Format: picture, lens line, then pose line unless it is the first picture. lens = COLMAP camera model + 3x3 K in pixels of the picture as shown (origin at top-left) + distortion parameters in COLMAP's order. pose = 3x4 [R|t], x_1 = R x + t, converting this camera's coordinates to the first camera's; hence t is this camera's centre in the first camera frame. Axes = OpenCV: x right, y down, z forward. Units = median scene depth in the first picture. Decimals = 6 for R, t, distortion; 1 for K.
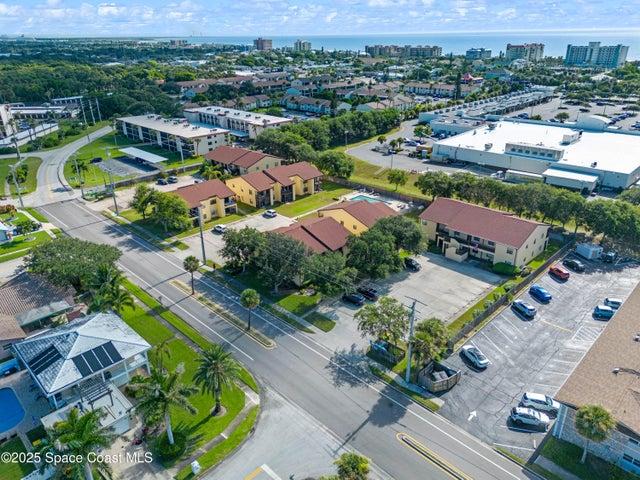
lens RADIAL K [[452.0, 0, 320.0], [0, 452.0, 240.0], [0, 0, 1]] dist [0.102433, -0.123451]
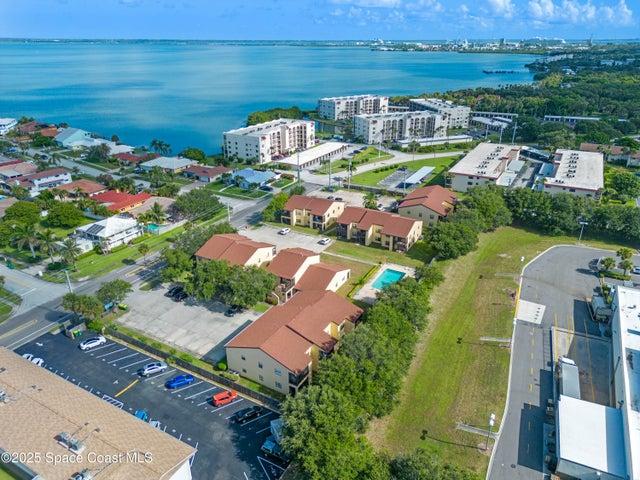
lens RADIAL K [[452.0, 0, 320.0], [0, 452.0, 240.0], [0, 0, 1]] dist [0.102433, -0.123451]
pose [[0.260994, 0.398732, -0.879145, 0.677353], [-0.397064, 0.874445, 0.278723, -0.284314], [0.879899, 0.276332, 0.386546, 0.410616]]
